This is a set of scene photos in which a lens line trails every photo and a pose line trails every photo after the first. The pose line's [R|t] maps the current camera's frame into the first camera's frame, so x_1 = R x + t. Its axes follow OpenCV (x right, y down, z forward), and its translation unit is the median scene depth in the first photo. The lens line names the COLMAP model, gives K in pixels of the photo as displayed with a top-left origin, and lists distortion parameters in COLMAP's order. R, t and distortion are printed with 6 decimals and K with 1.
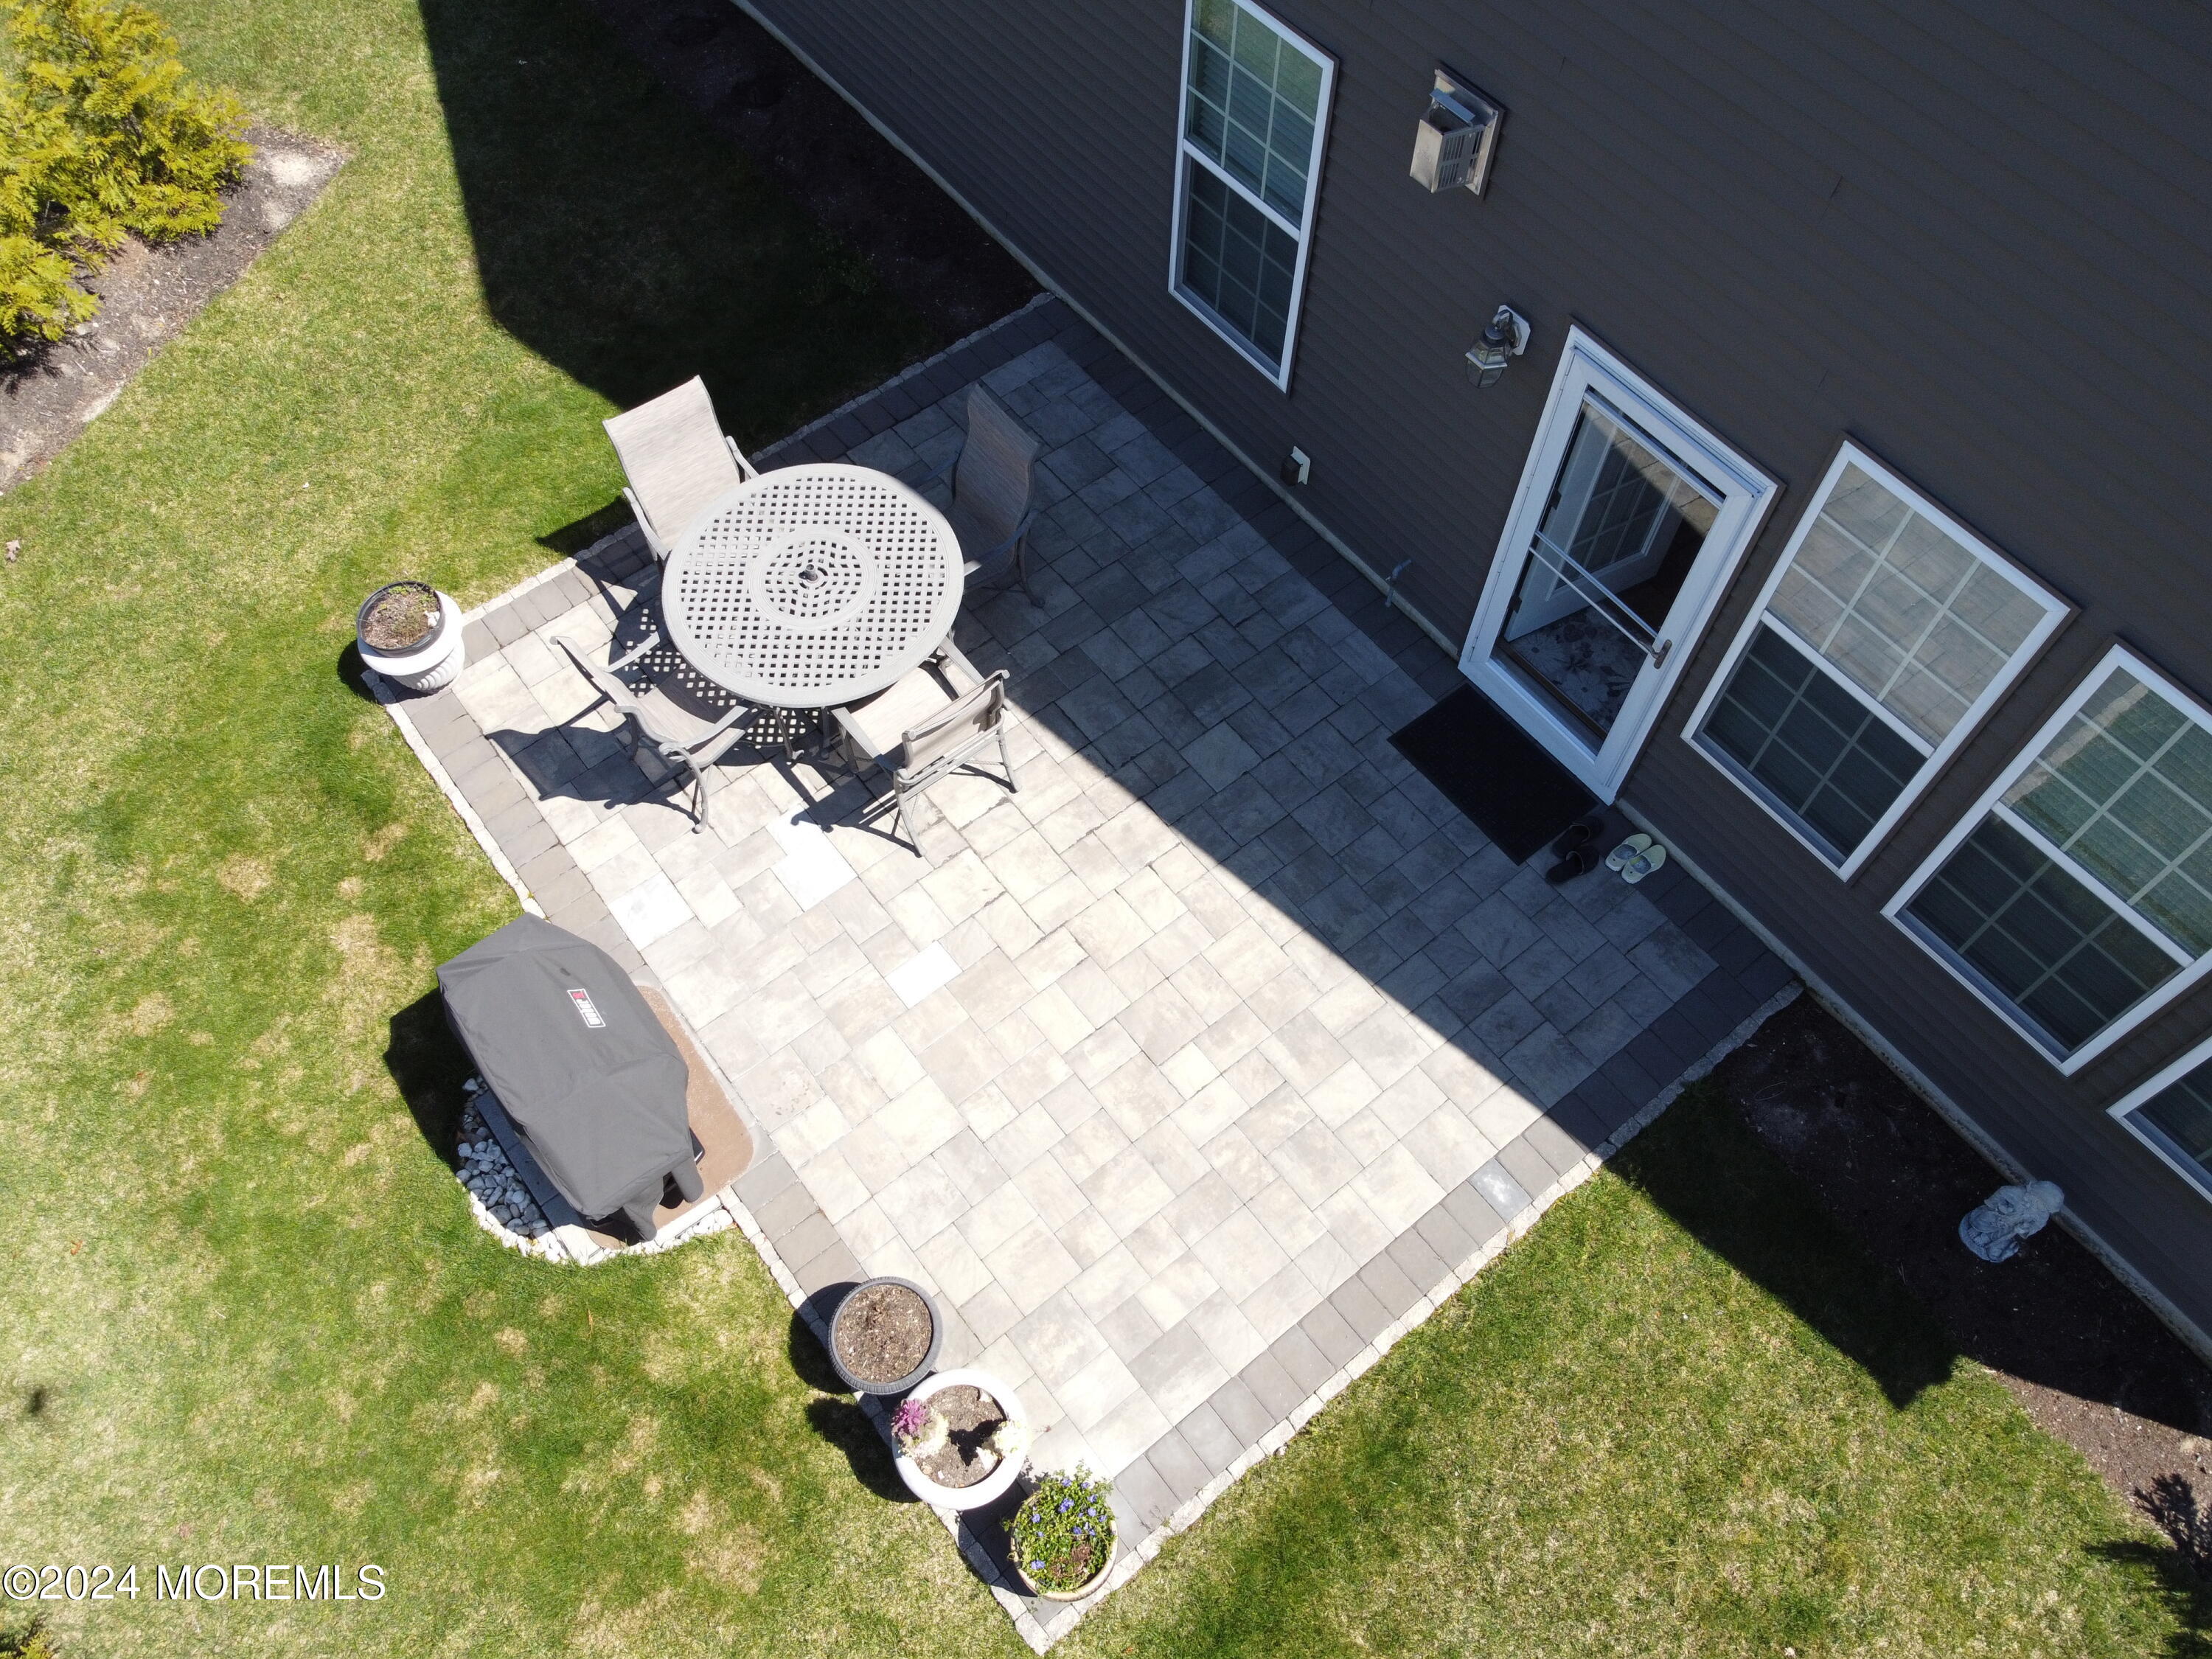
lens RADIAL K [[1681.4, 0, 1101.4], [0, 1681.4, 827.6], [0, 0, 1]] dist [-0.002803, 0.001295]
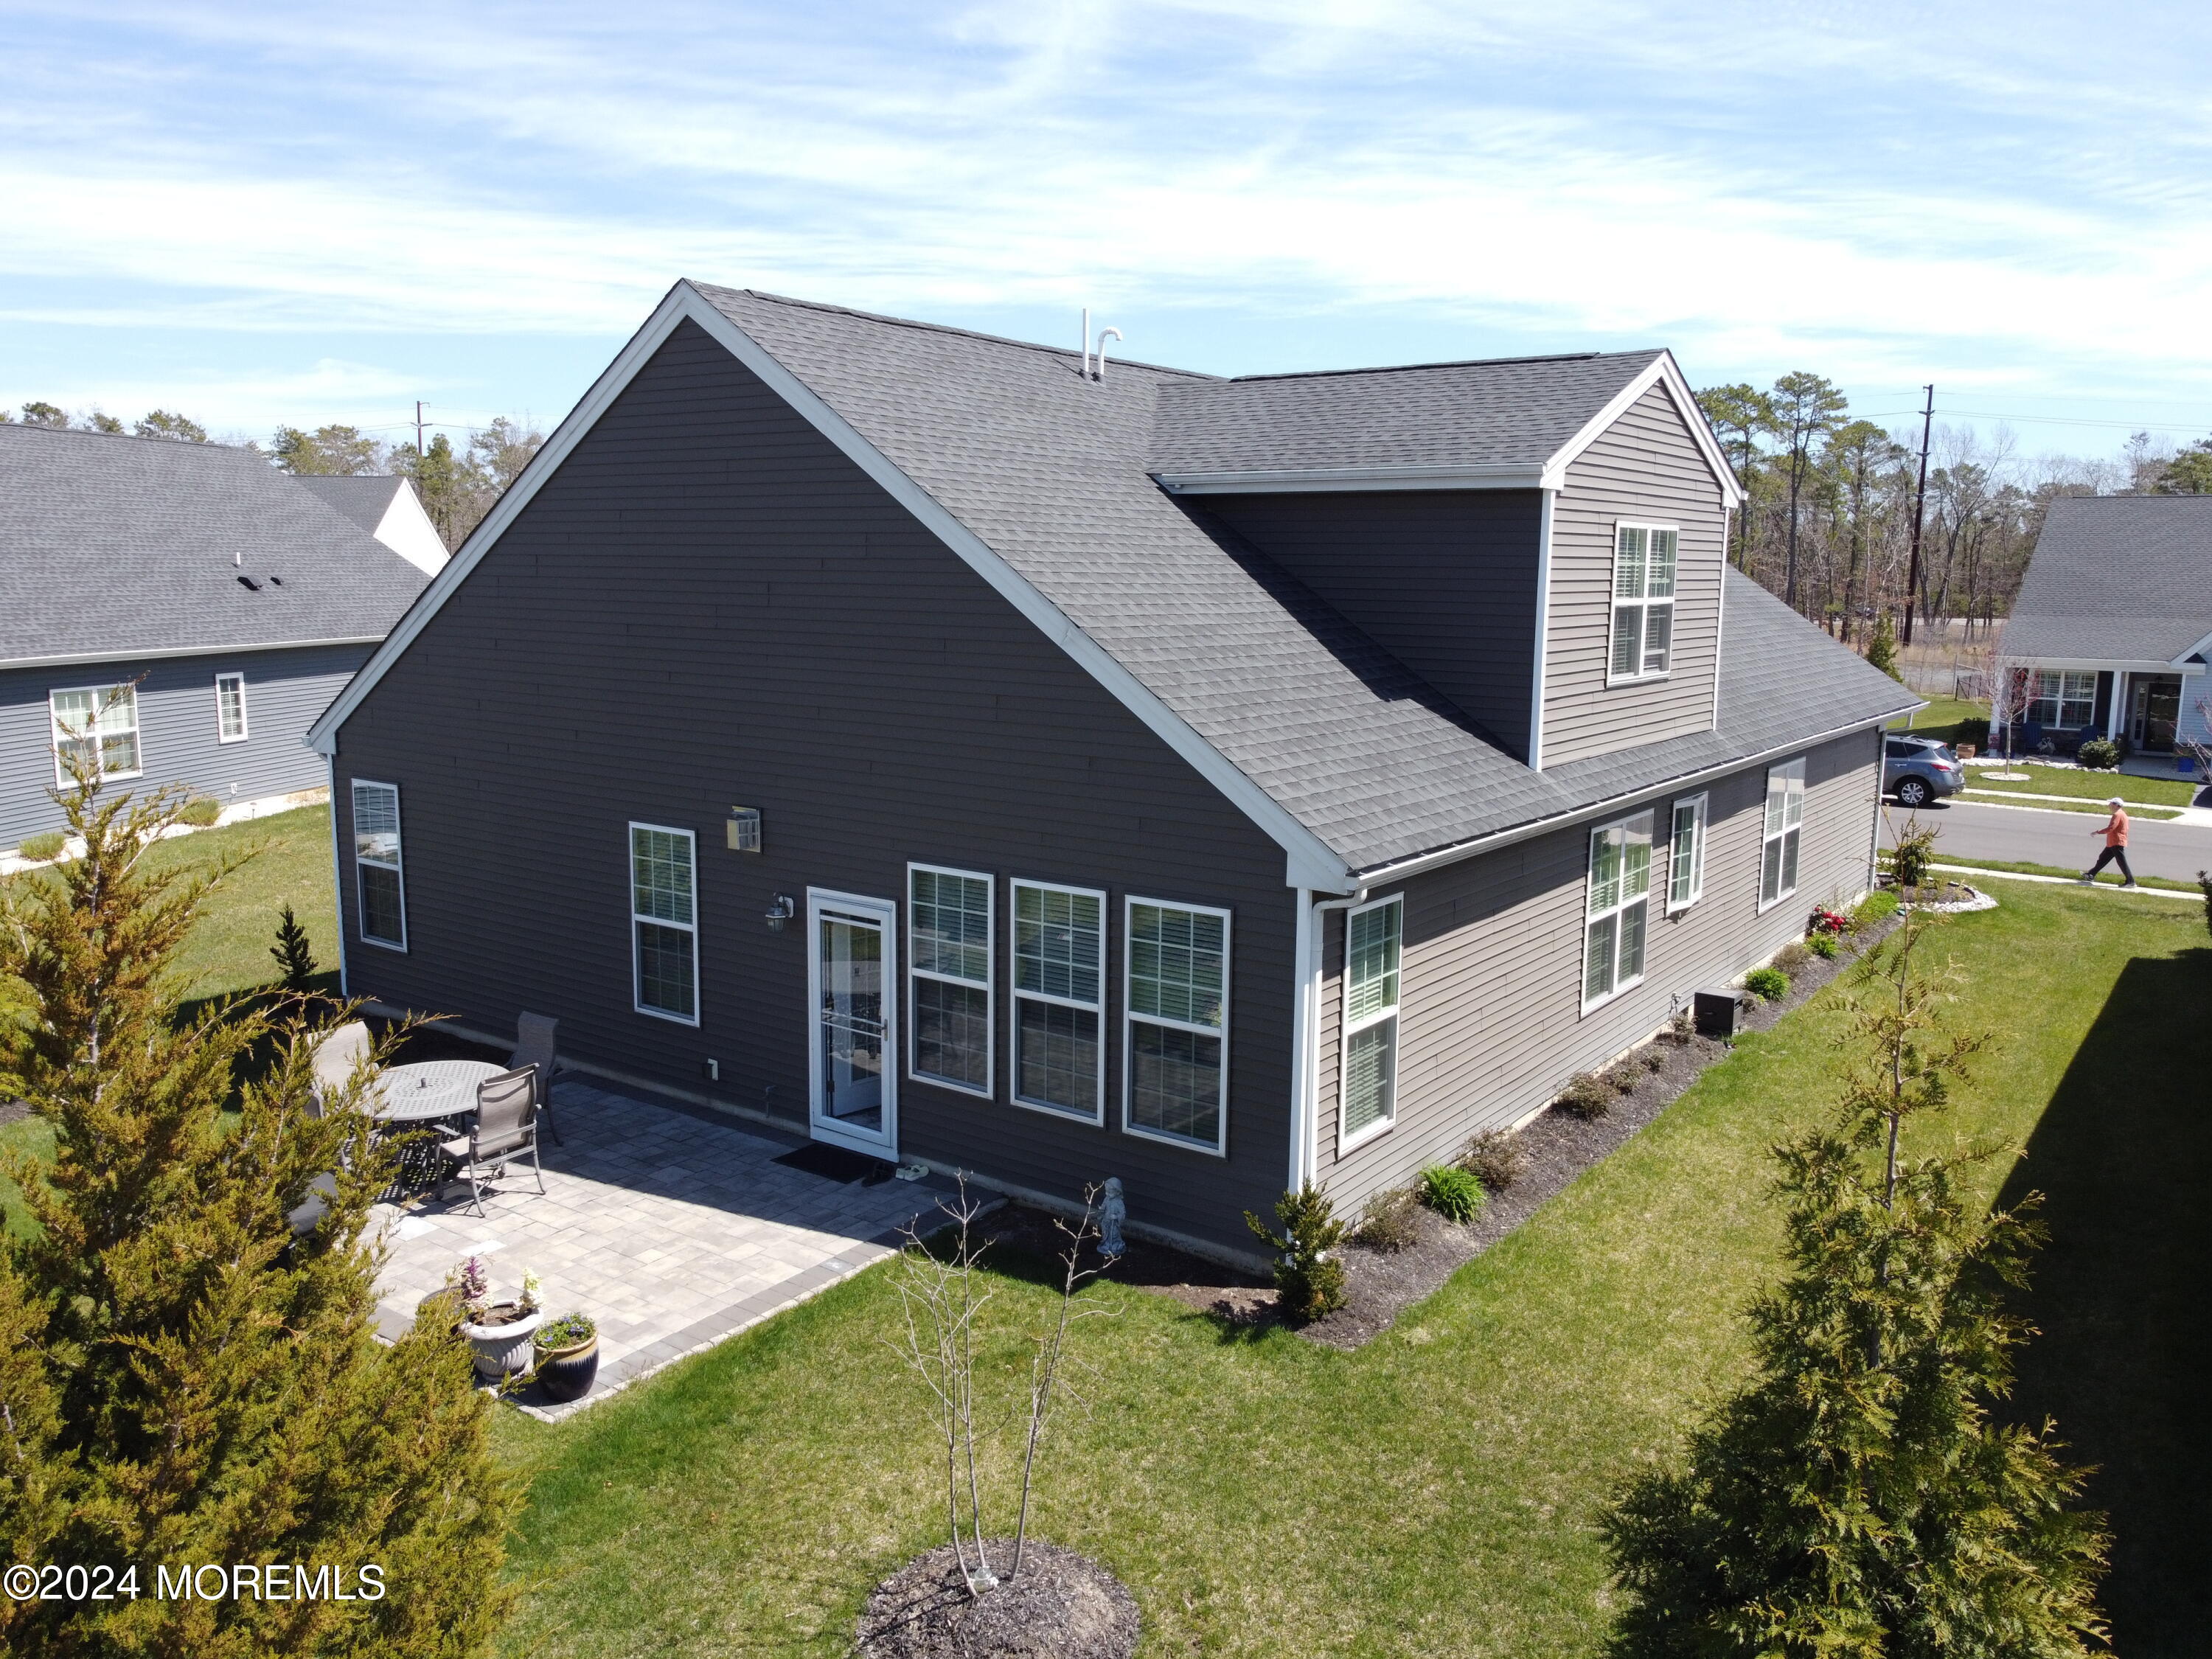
lens RADIAL K [[1681.4, 0, 1101.4], [0, 1681.4, 827.6], [0, 0, 1]] dist [-0.002803, 0.001295]
pose [[0.961889, -0.040997, 0.270350, 0.048290], [0.234897, 0.630007, -0.740213, 1.175647], [-0.139976, 0.775507, 0.615627, -0.407931]]
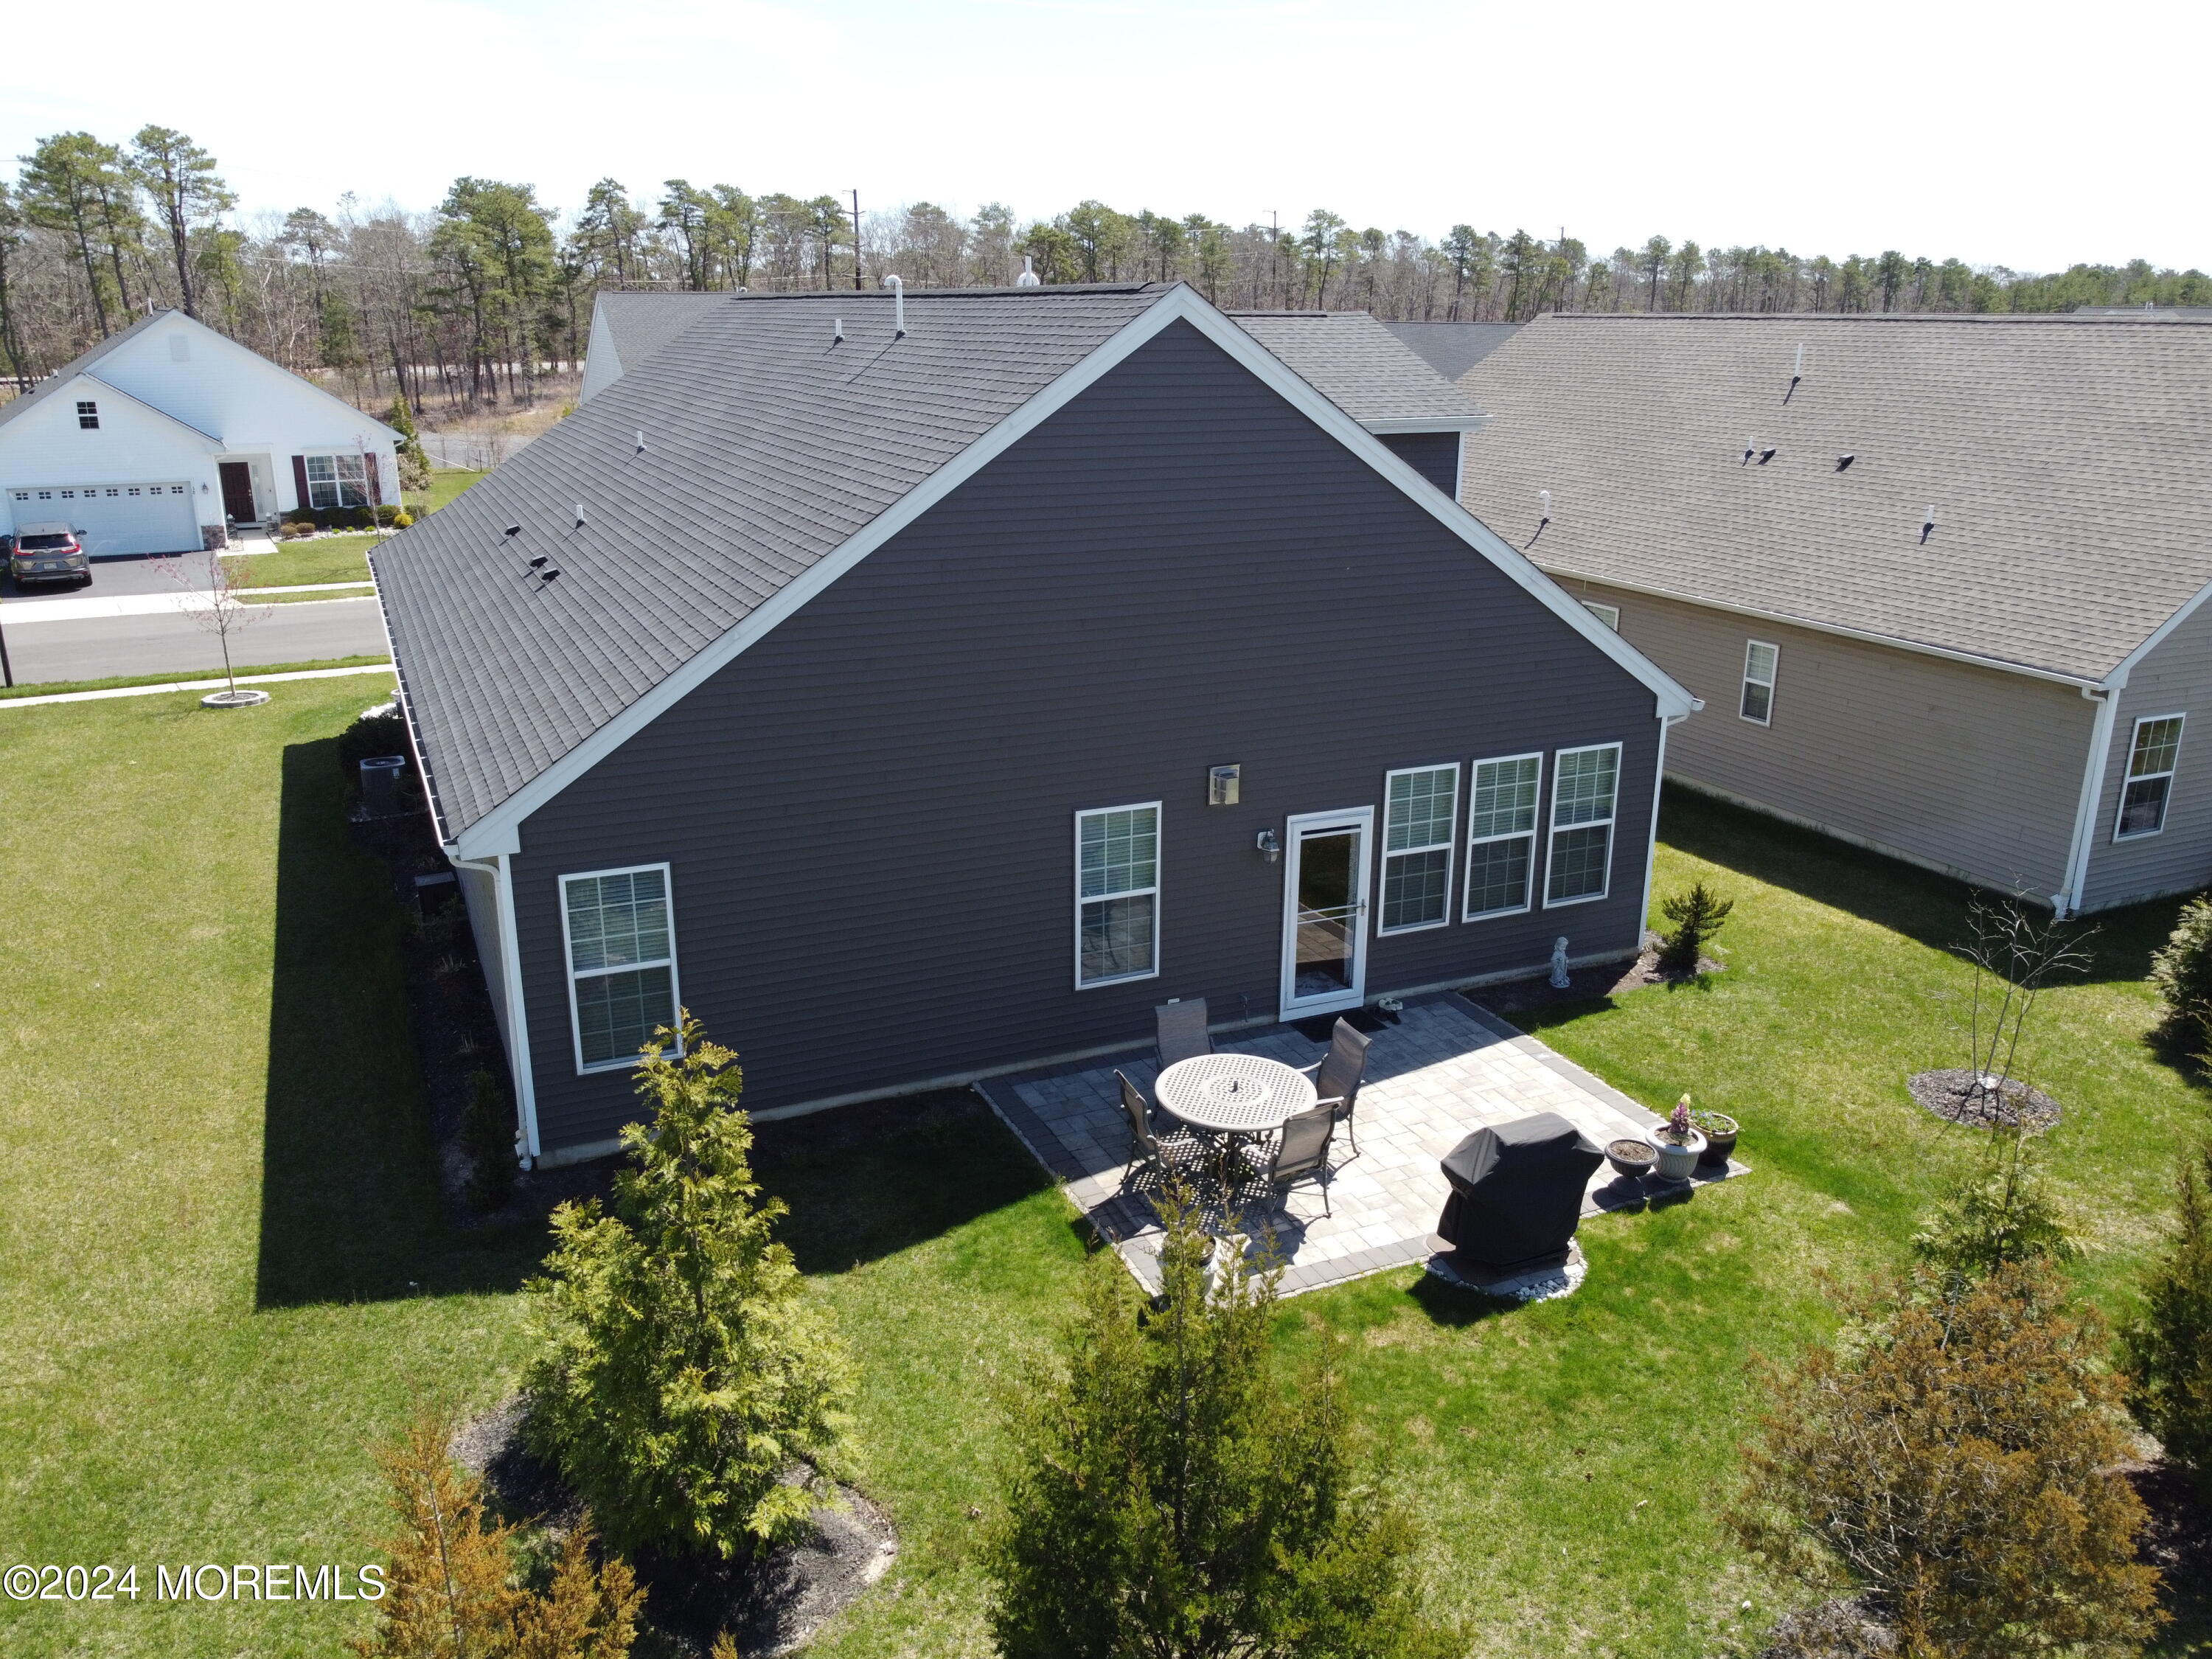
lens RADIAL K [[1681.4, 0, 1101.4], [0, 1681.4, 827.6], [0, 0, 1]] dist [-0.002803, 0.001295]
pose [[0.234865, -0.295278, 0.926094, -1.875944], [0.837839, 0.544532, -0.038863, -0.364886], [-0.492813, 0.785045, 0.375287, 0.148929]]
